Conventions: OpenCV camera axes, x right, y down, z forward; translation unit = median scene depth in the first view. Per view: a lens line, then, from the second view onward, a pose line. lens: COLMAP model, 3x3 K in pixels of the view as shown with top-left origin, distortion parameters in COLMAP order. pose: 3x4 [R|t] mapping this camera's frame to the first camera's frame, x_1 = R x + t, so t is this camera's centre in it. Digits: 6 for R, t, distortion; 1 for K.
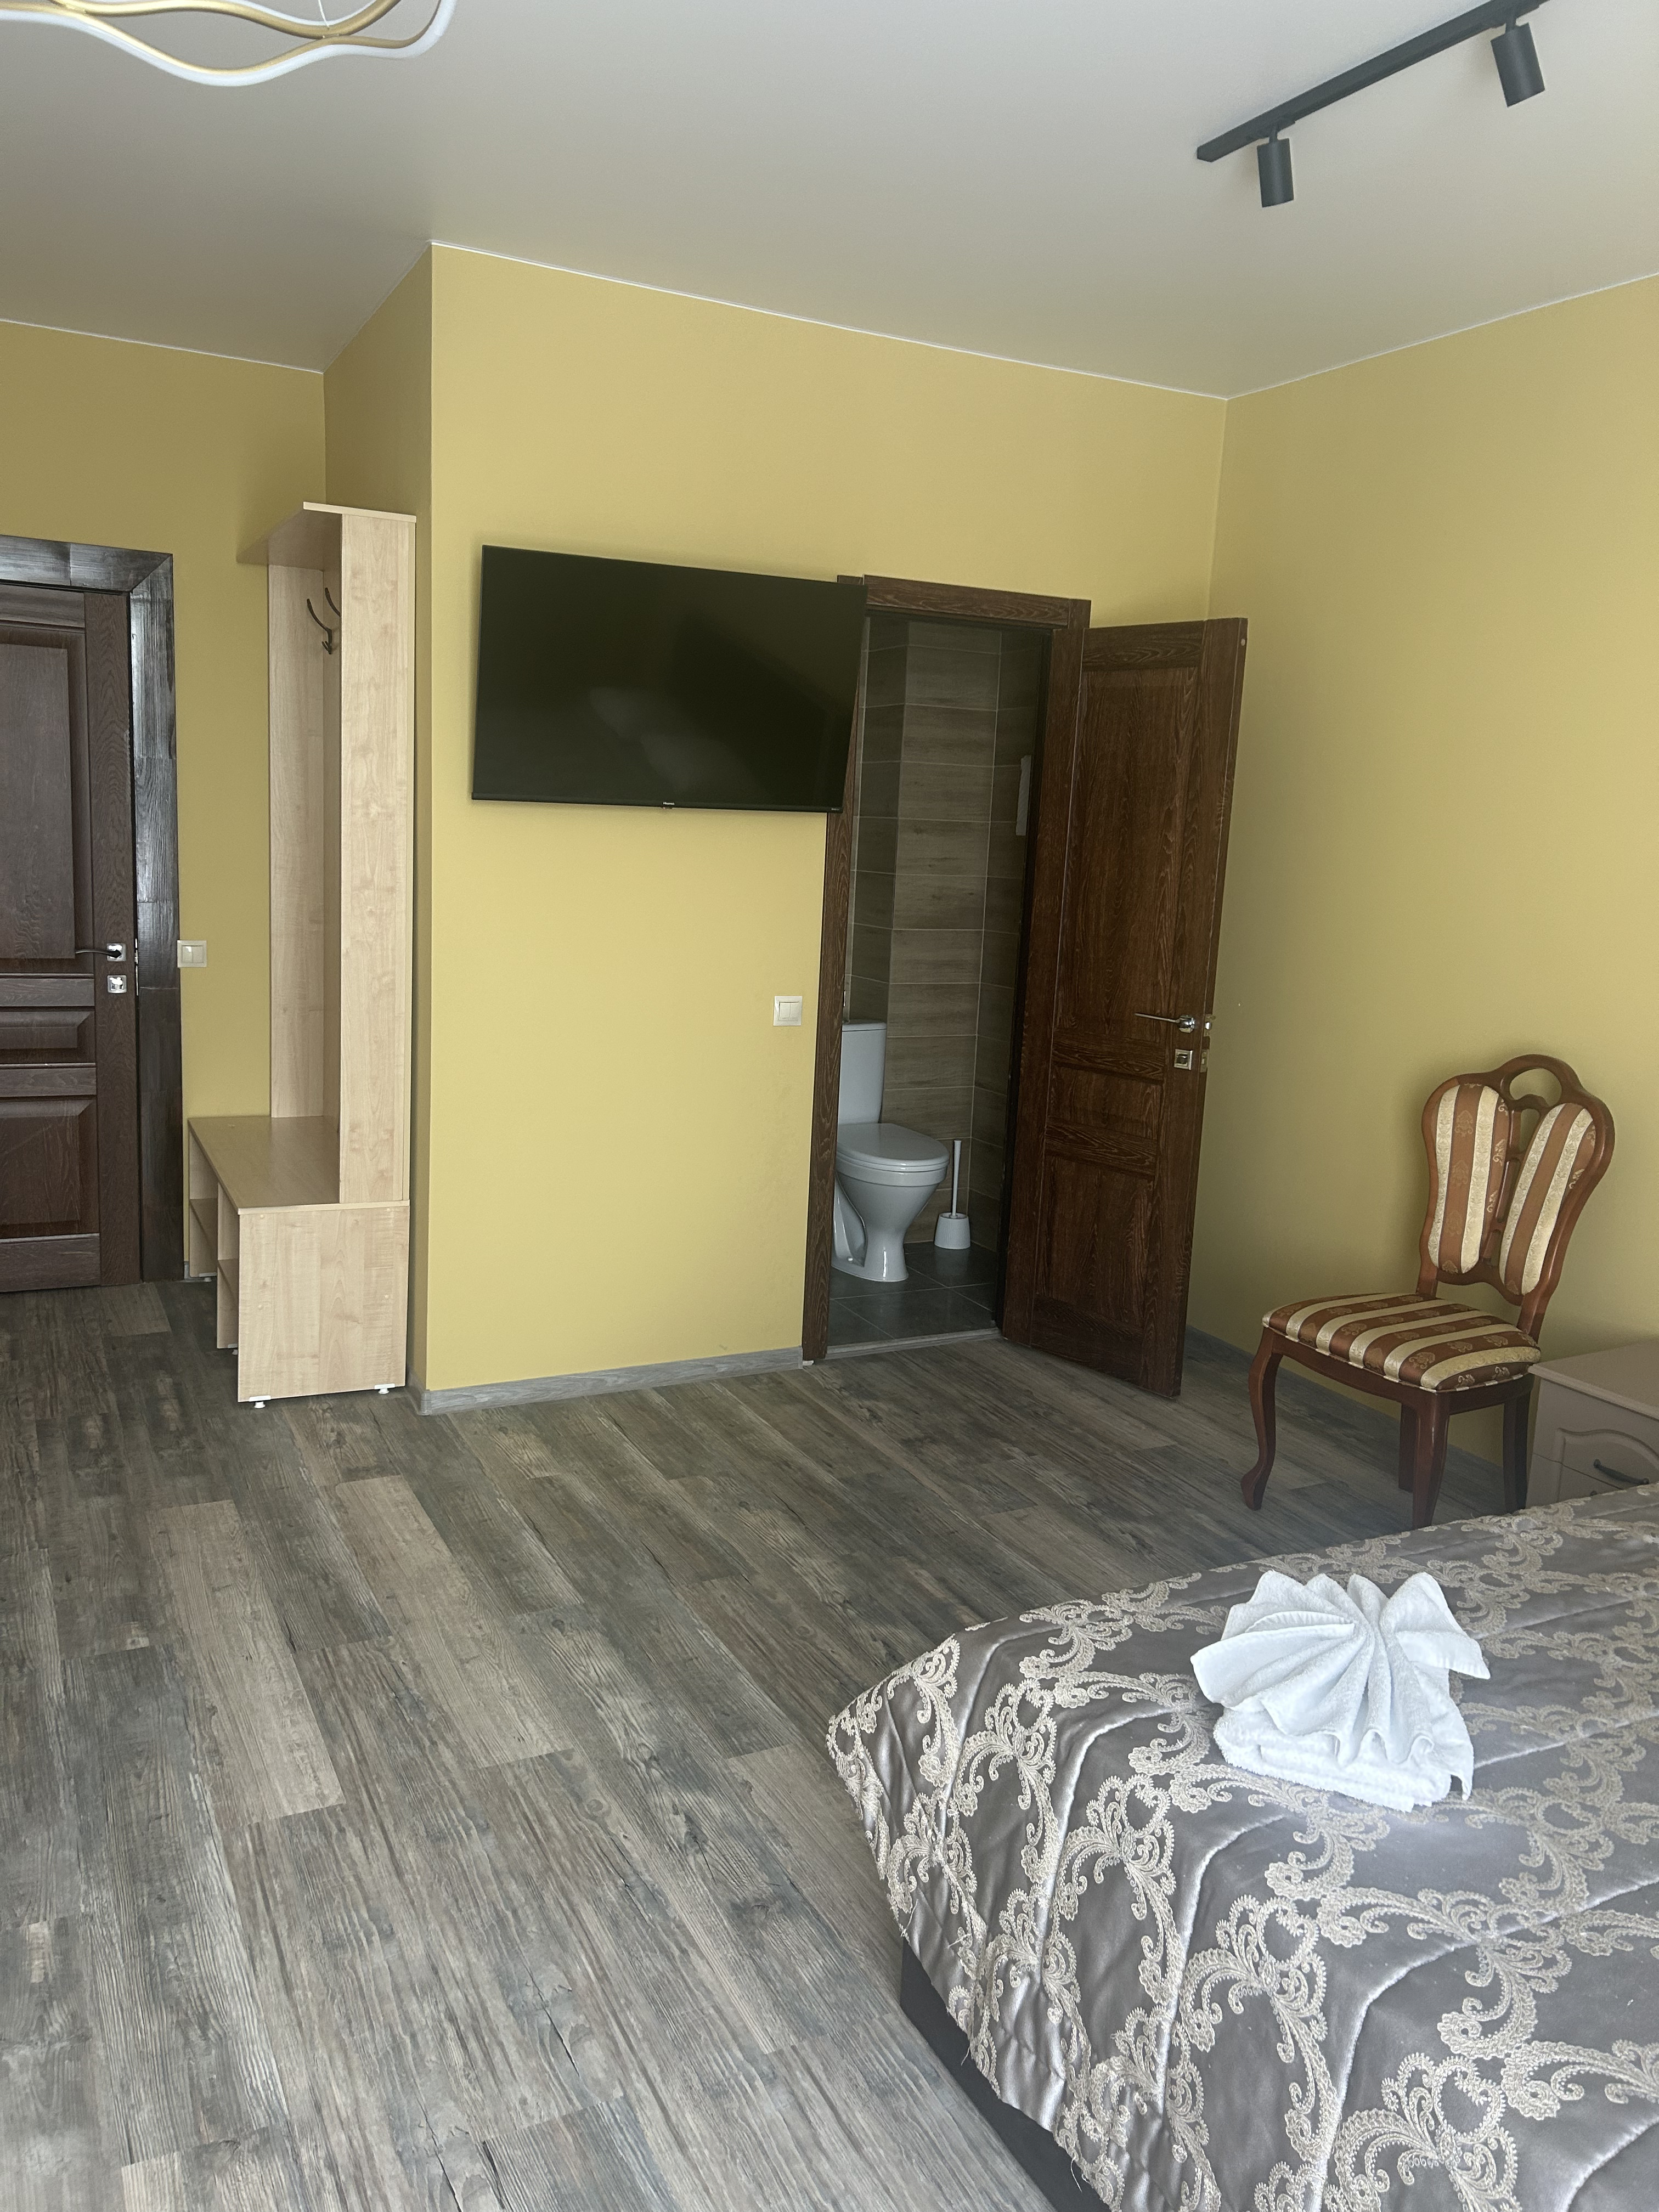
lens RADIAL K [[1666.3, 0, 829.5], [0, 1666.3, 1106.0], [0, 0, 1]] dist [0.001660, -0.005065]
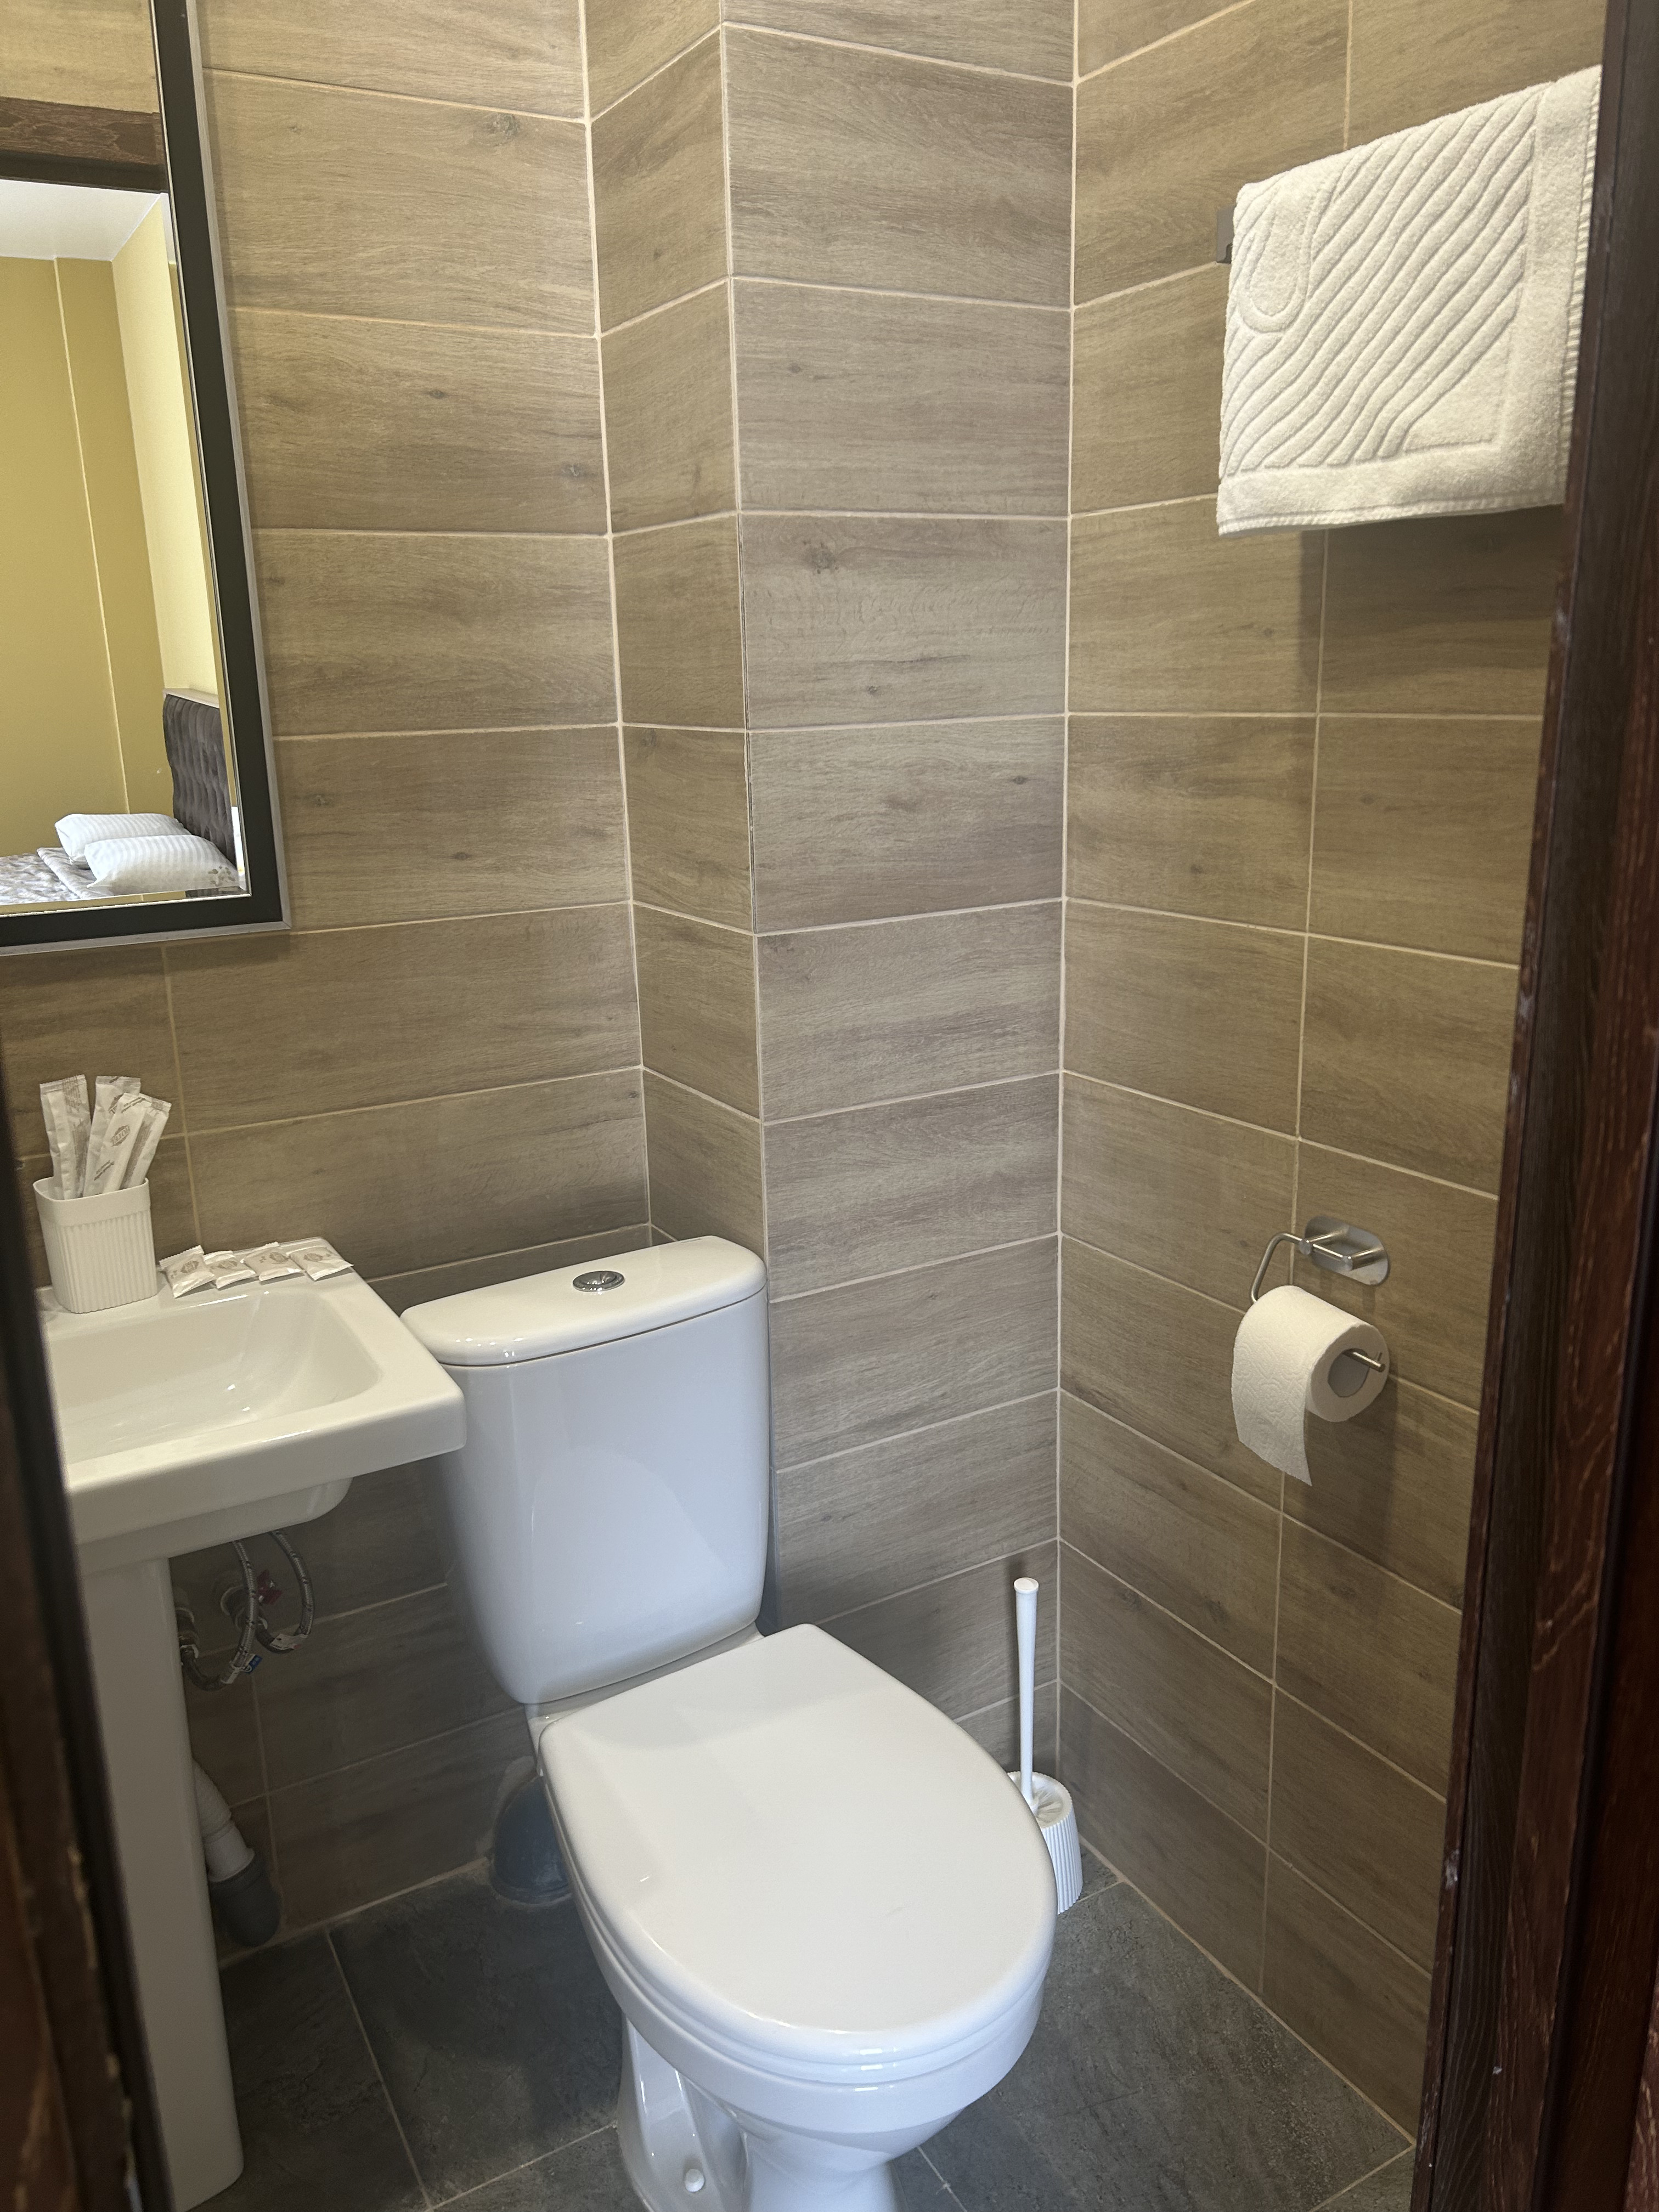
lens RADIAL K [[1666.3, 0, 829.5], [0, 1666.3, 1106.0], [0, 0, 1]] dist [0.001660, -0.005065]
pose [[0.995227, -0.086705, 0.044776, 0.034959], [0.081967, 0.991749, 0.098568, -0.103225], [-0.052952, -0.094428, 0.994122, 0.716454]]
